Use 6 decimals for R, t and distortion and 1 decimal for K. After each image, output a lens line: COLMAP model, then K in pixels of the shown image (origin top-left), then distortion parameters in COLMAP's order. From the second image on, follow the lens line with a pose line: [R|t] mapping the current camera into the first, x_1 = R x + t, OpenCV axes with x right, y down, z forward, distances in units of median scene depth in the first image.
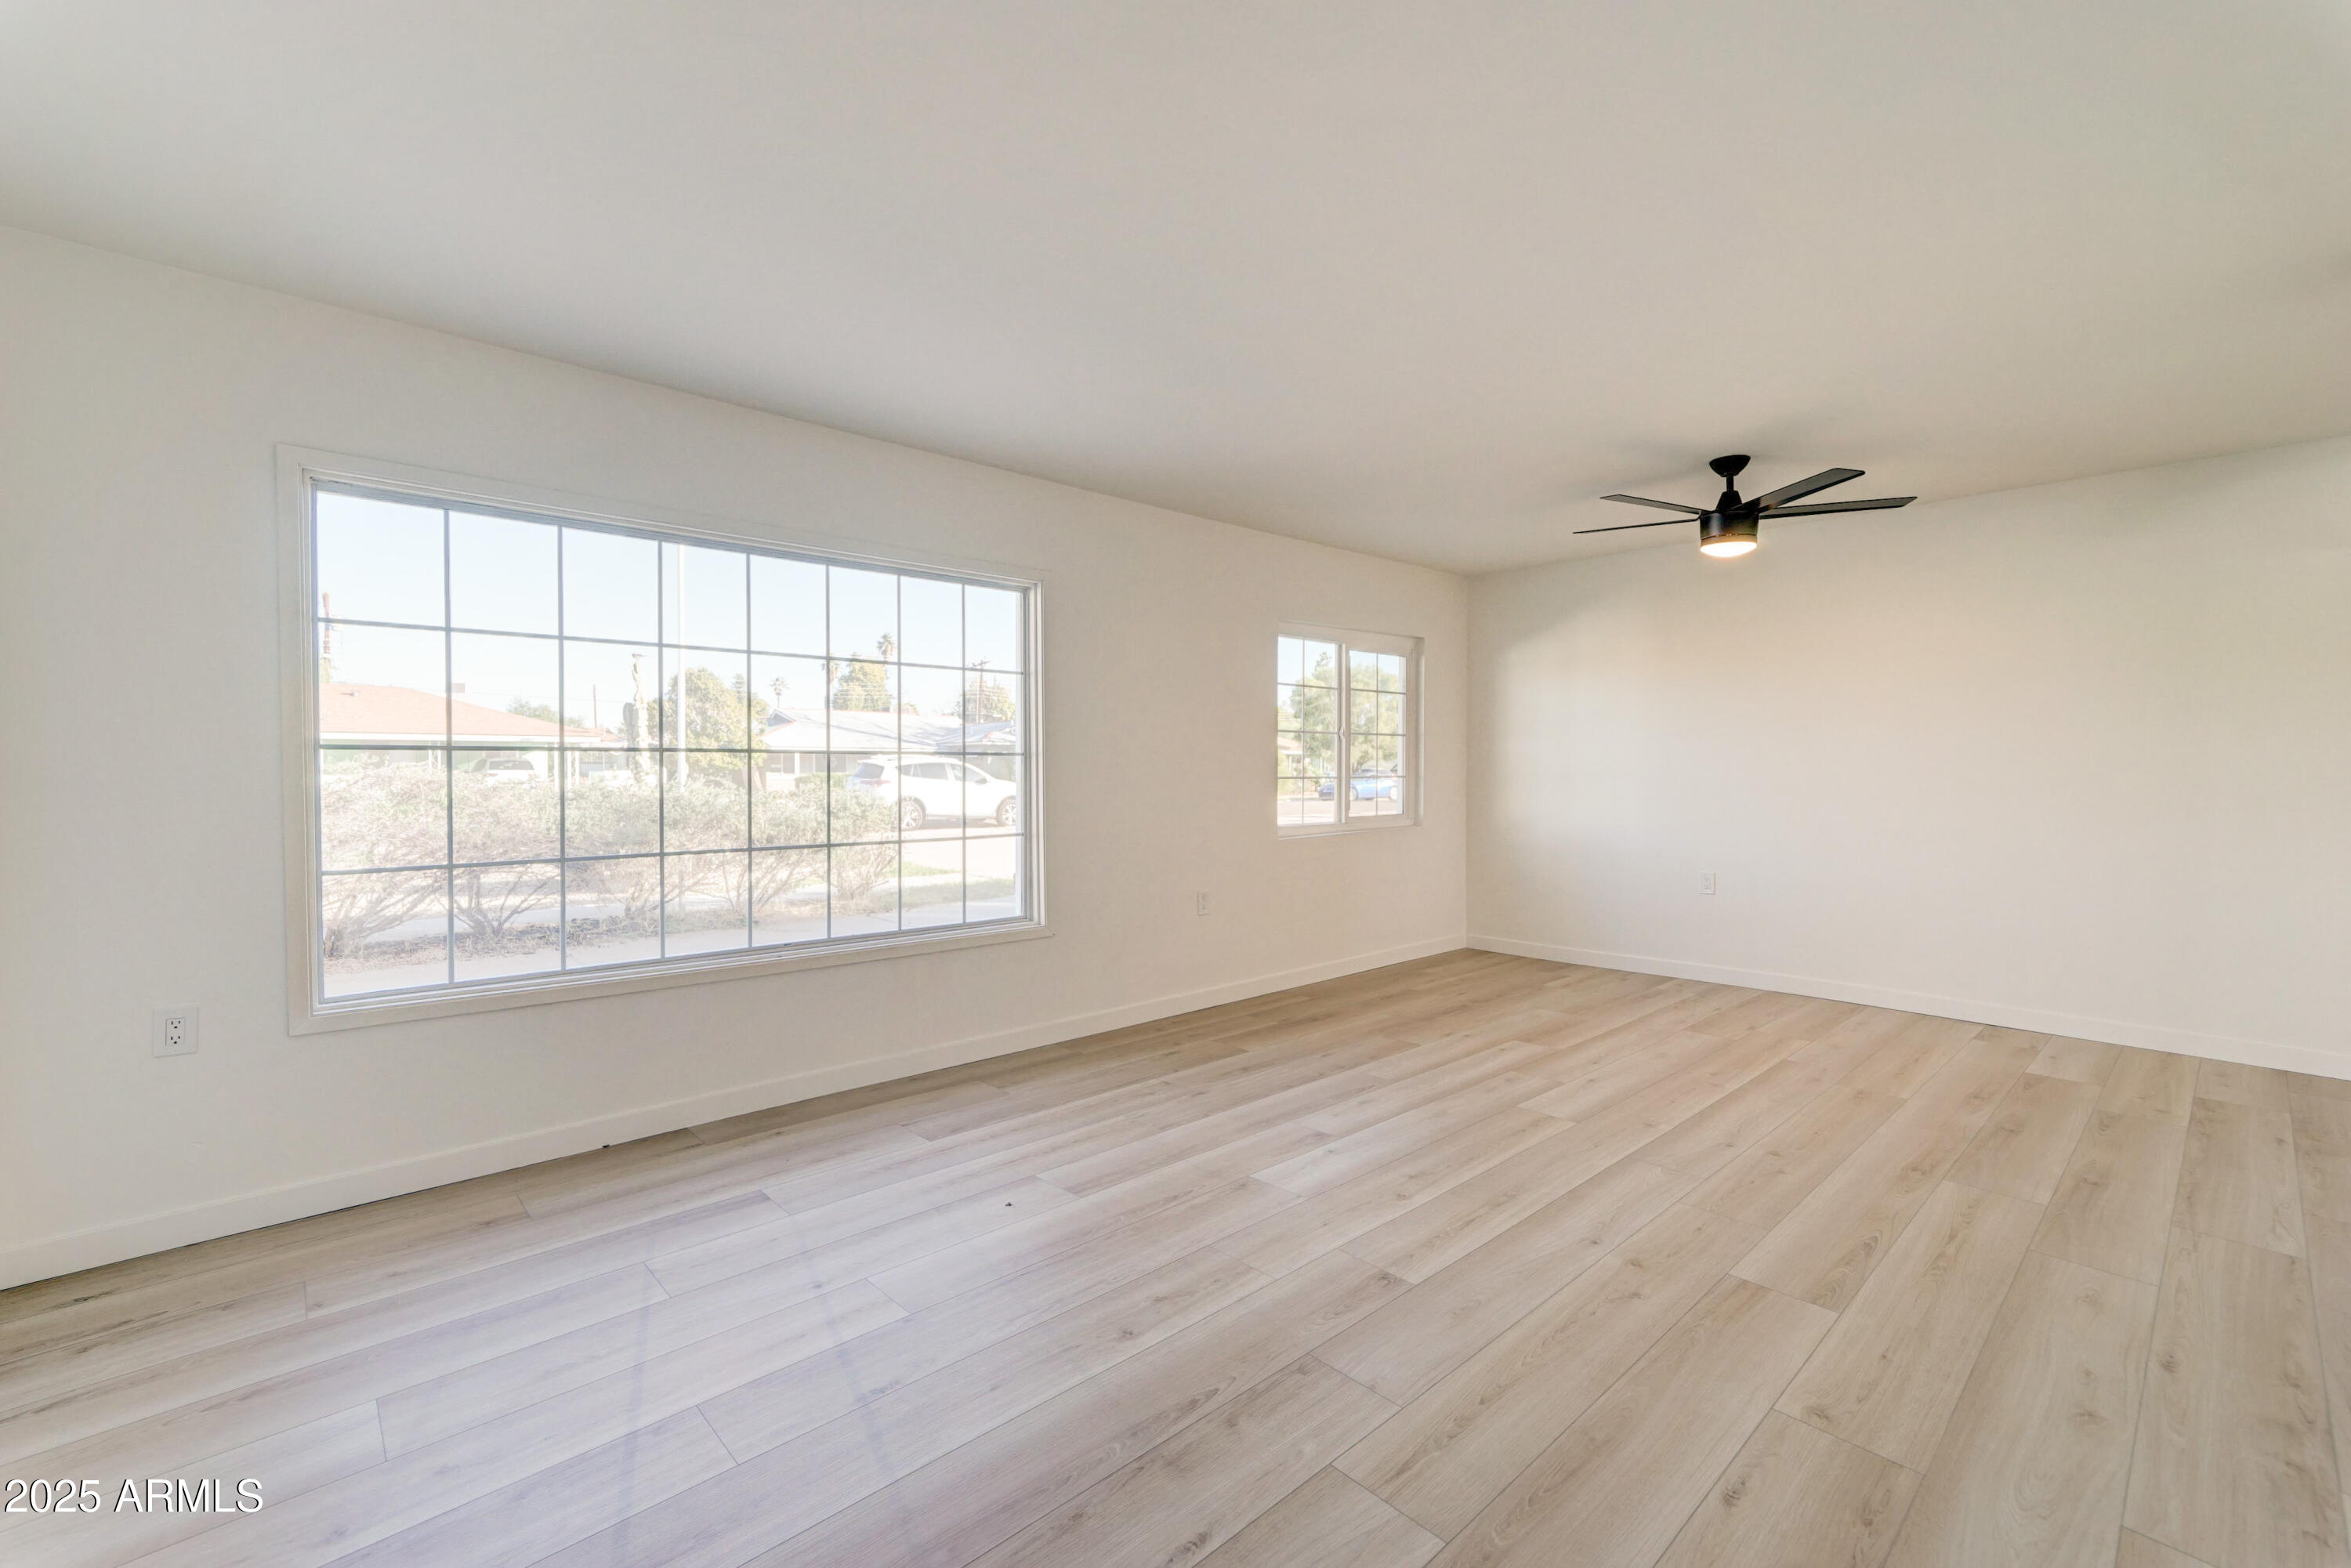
lens RADIAL K [[982.2, 0, 1162.9], [0, 982.2, 779.7], [0, 0, 1]] dist [-0.001896, 0.005345]
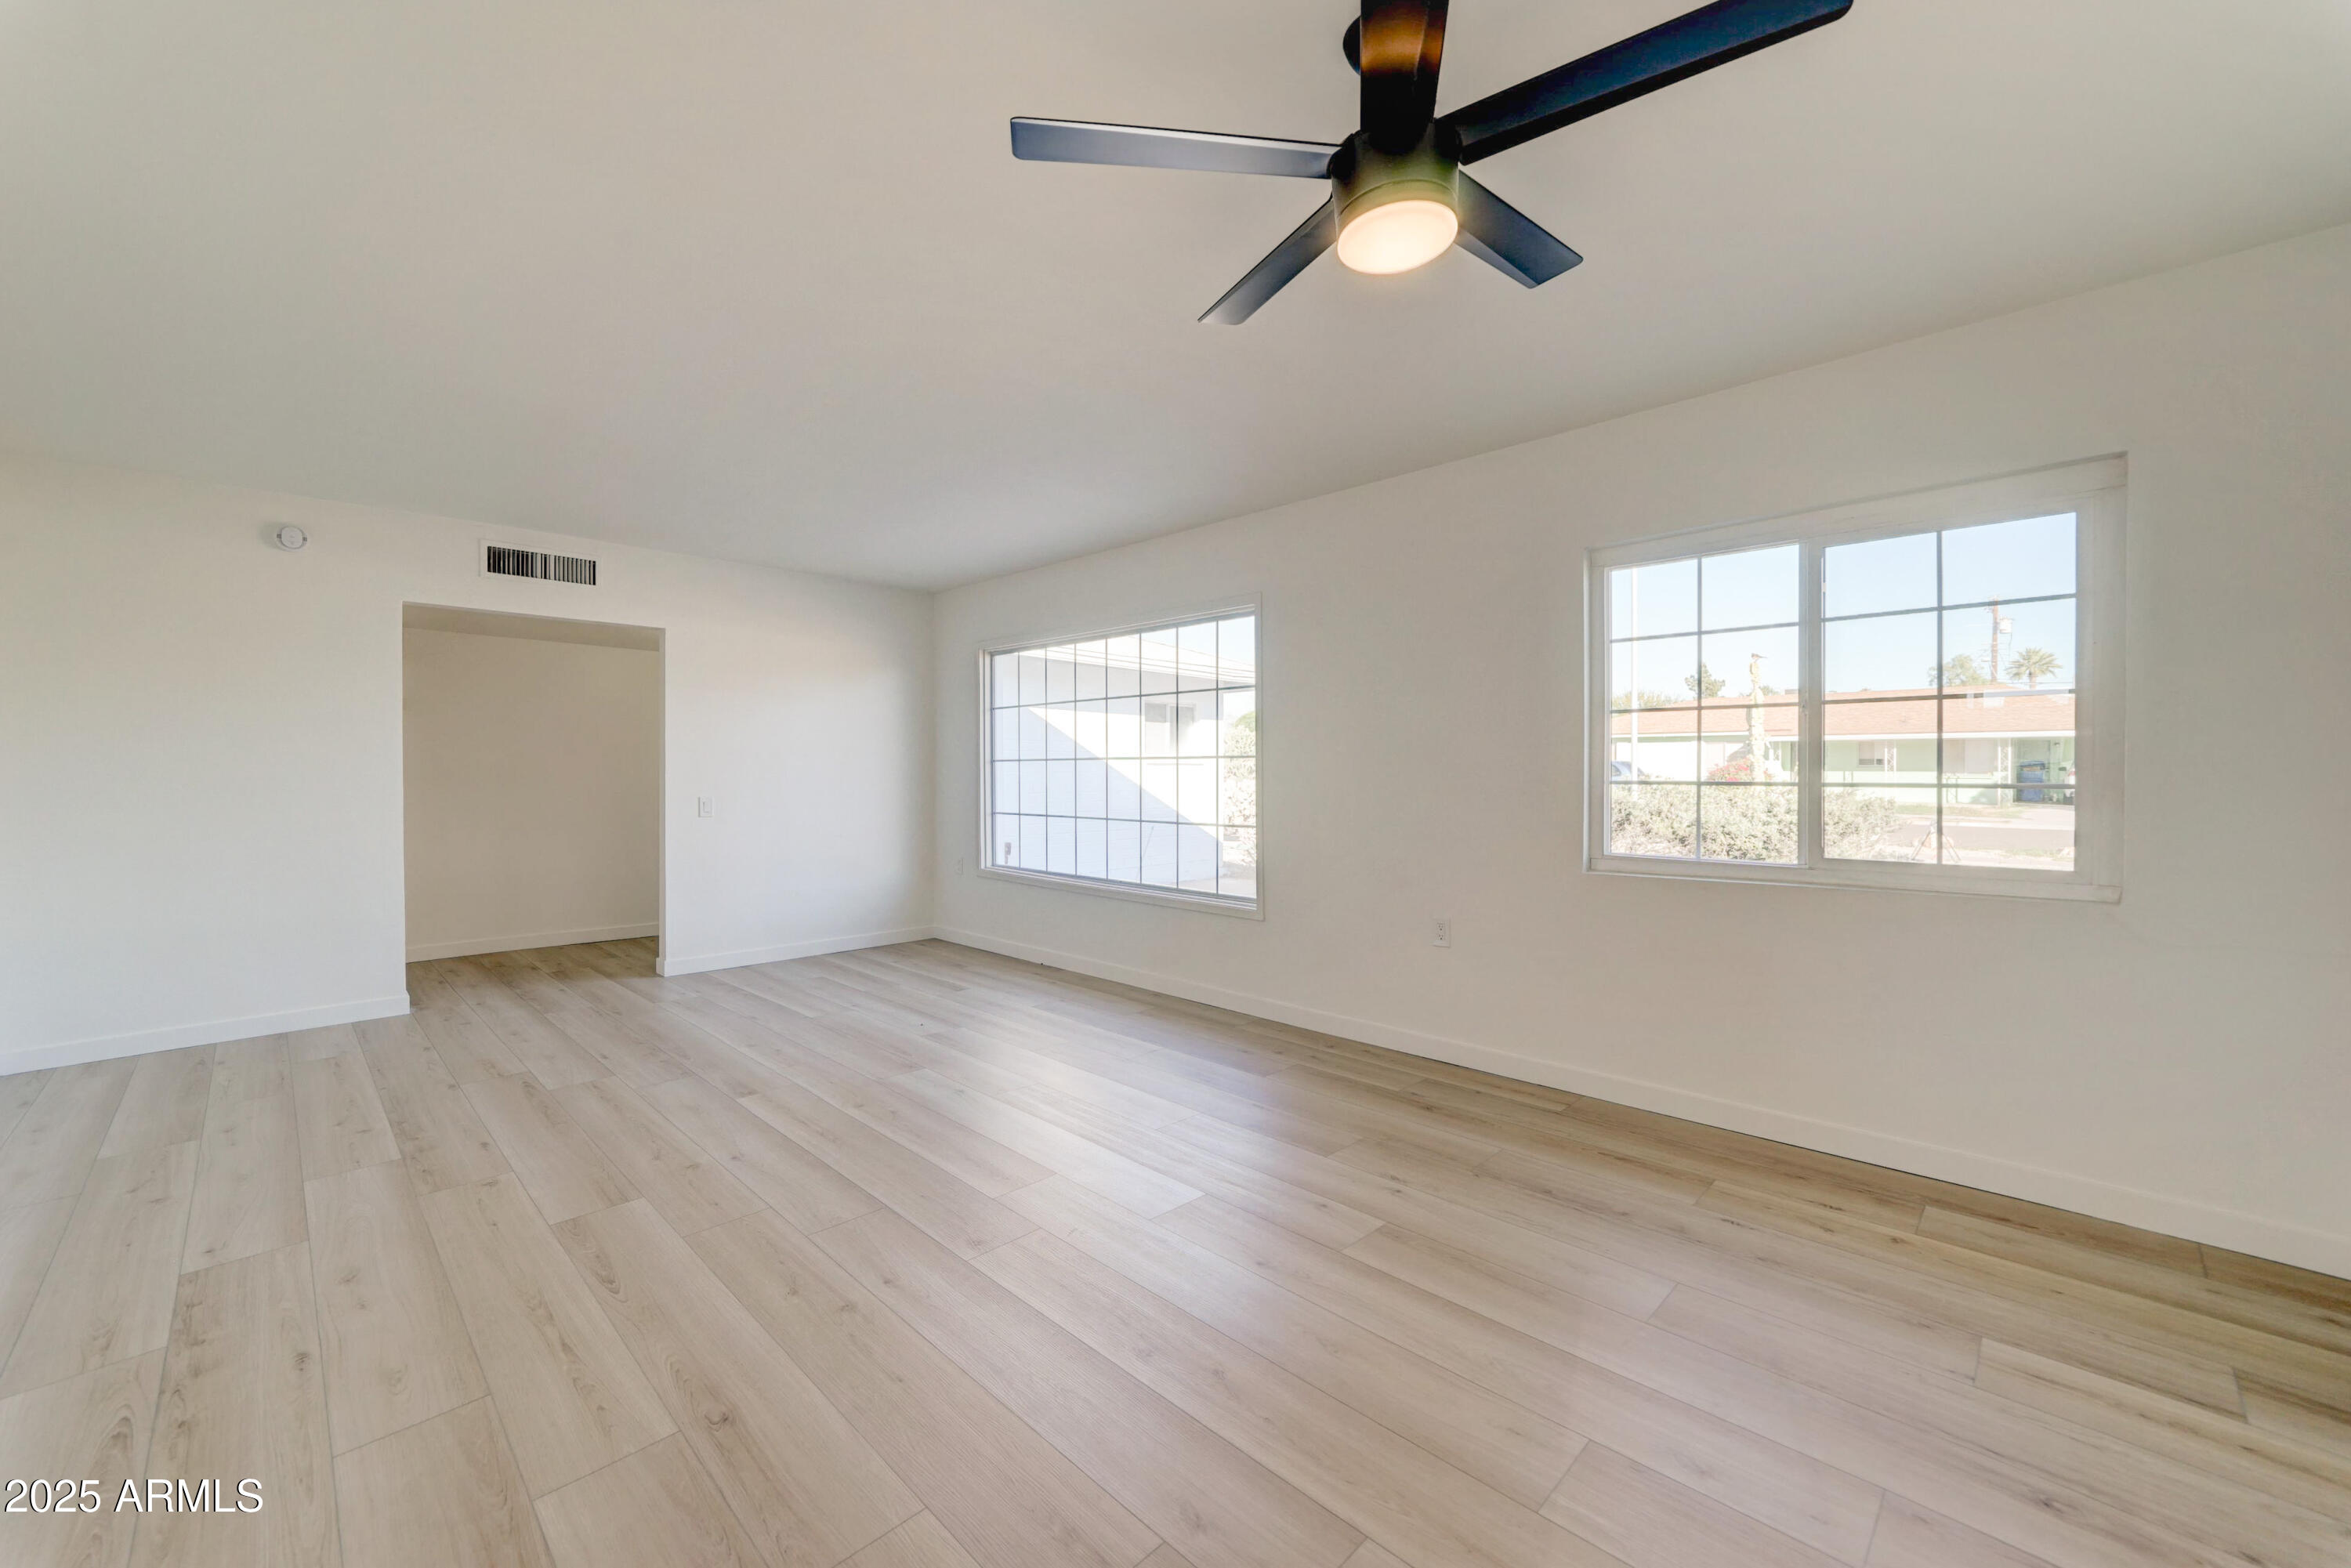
lens RADIAL K [[911.7, 0, 1163.8], [0, 911.7, 783.7], [0, 0, 1]] dist [-0.006651, 0.000153]
pose [[0.048415, 0.014402, -0.998723, 1.320895], [-0.008278, 0.999867, 0.014017, -0.013099], [0.998793, 0.007589, 0.048528, 1.224770]]
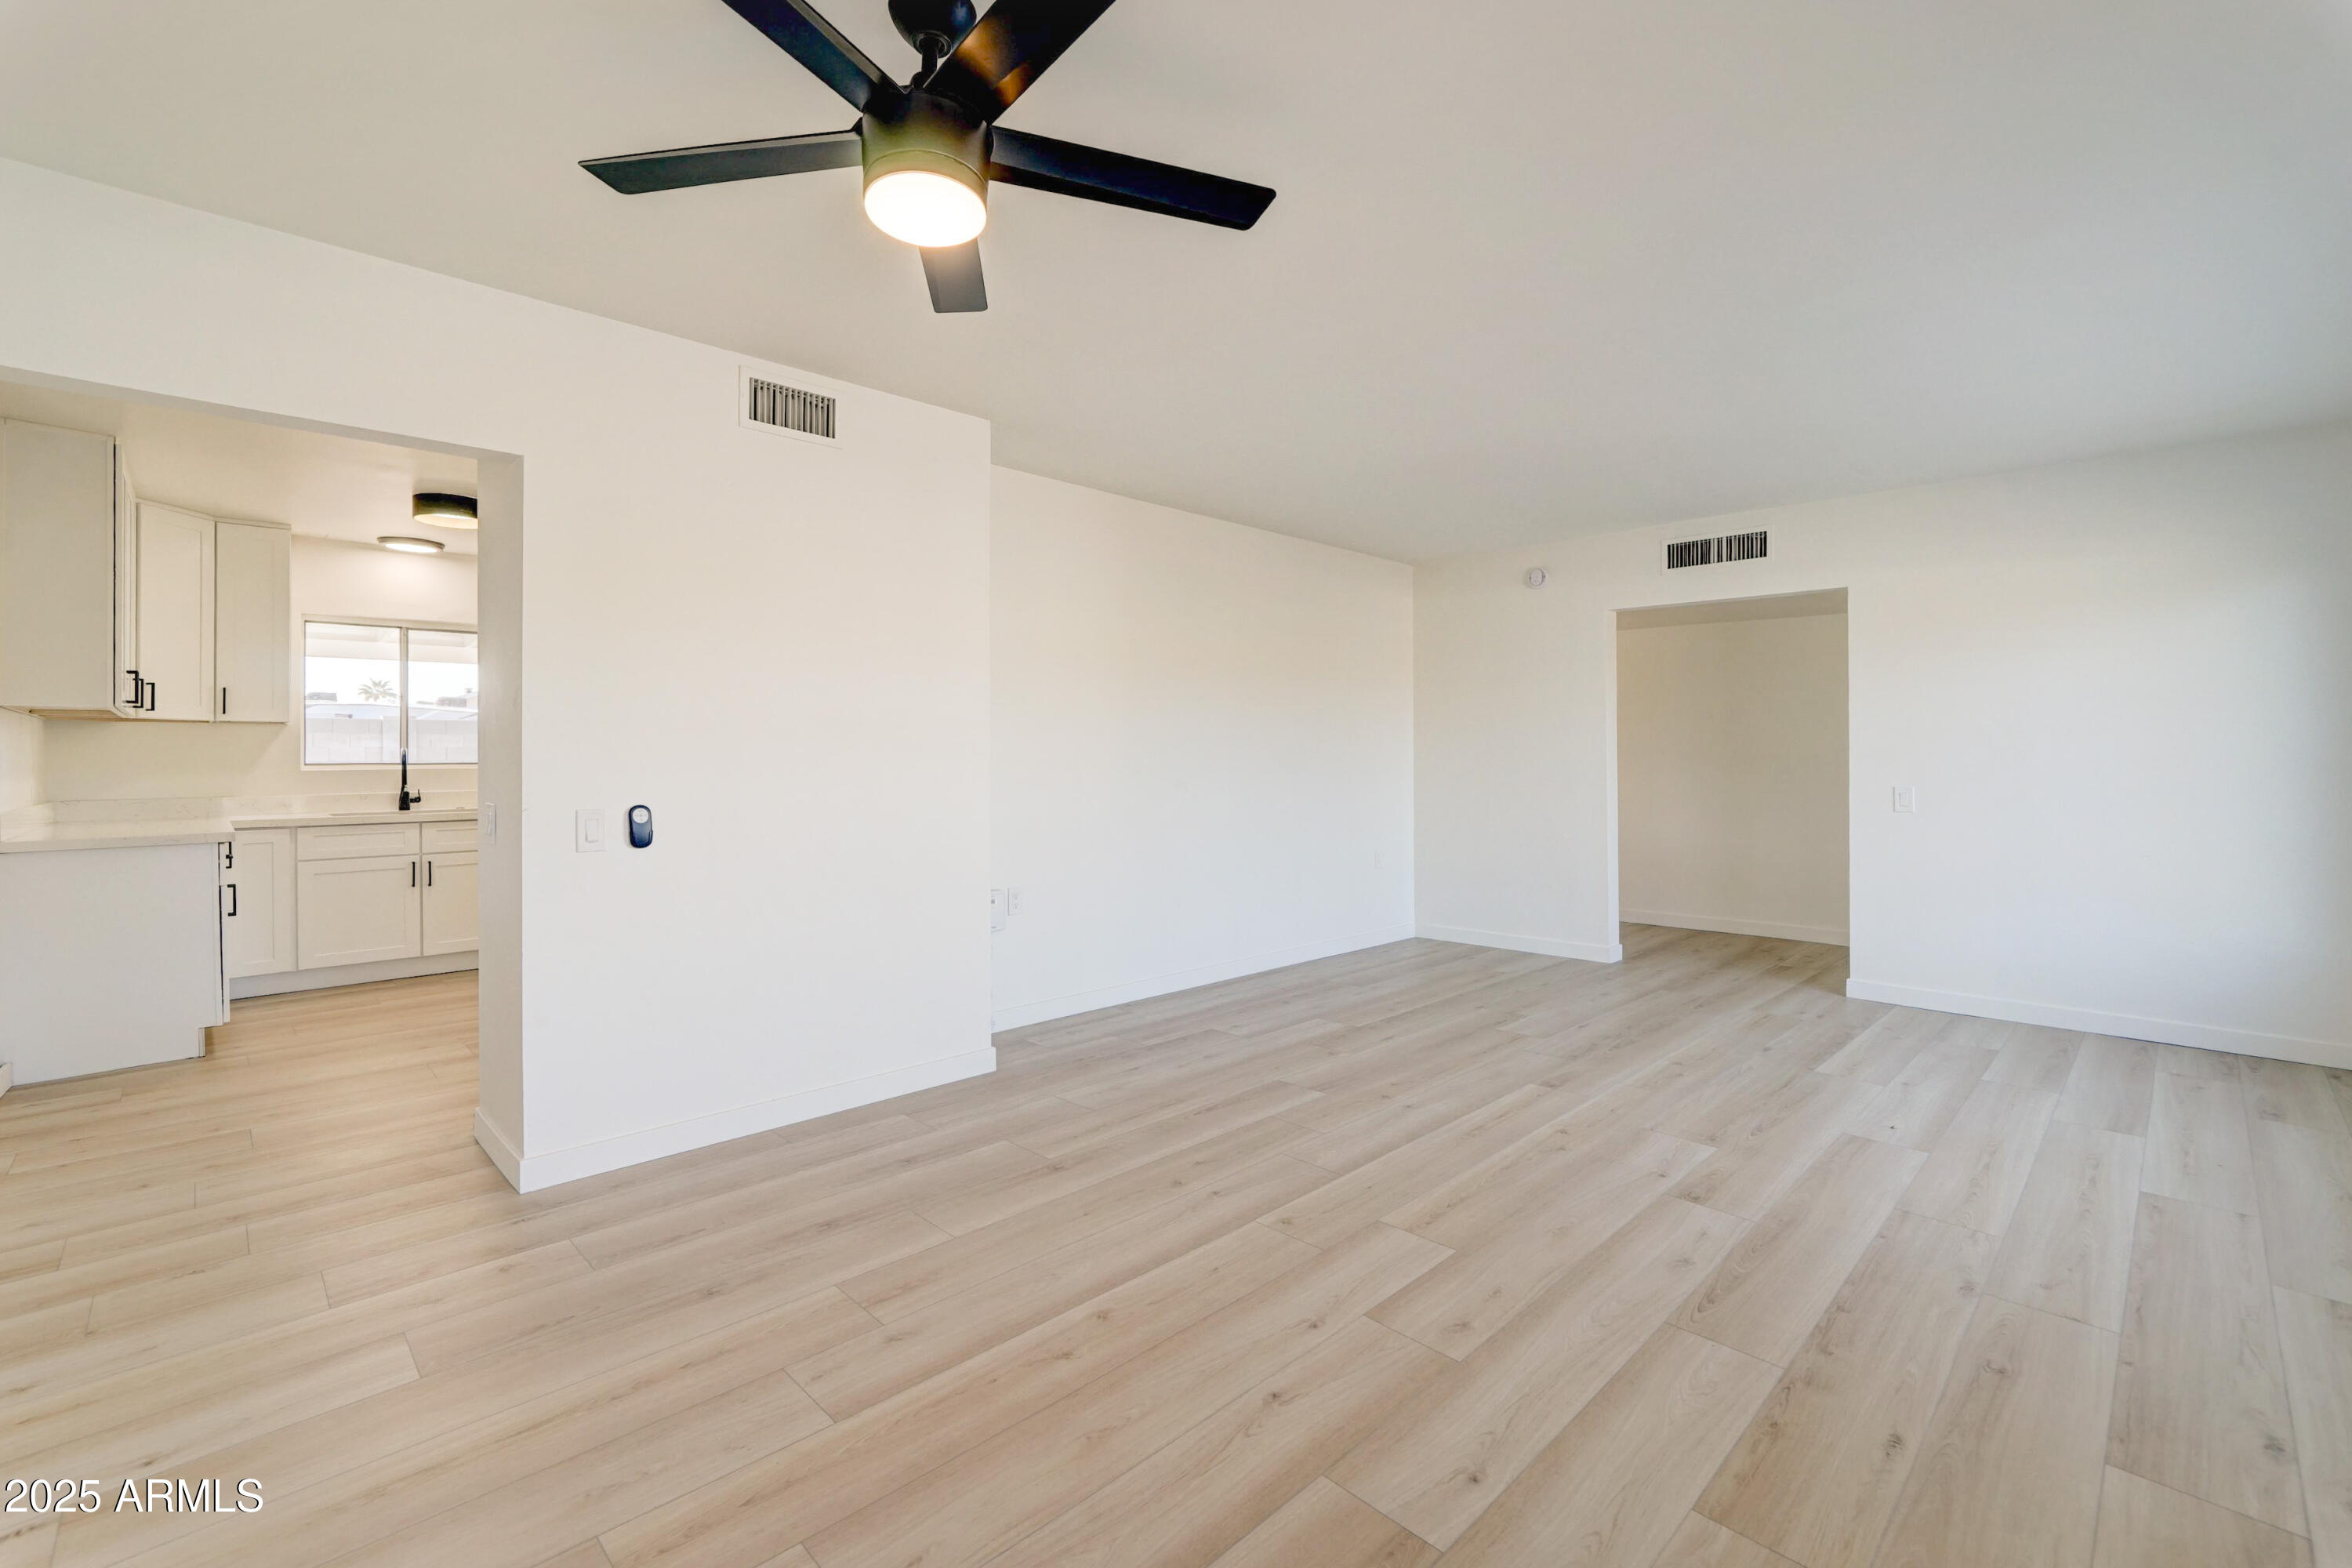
lens RADIAL K [[1009.9, 0, 1170.1], [0, 1009.9, 753.0], [0, 0, 1]] dist [-0.013917, 0.005019]
pose [[-0.999279, 0.003591, -0.037799, 0.678512], [0.003400, 0.999981, 0.005132, -0.018998], [0.037817, 0.005000, -0.999272, 1.966132]]
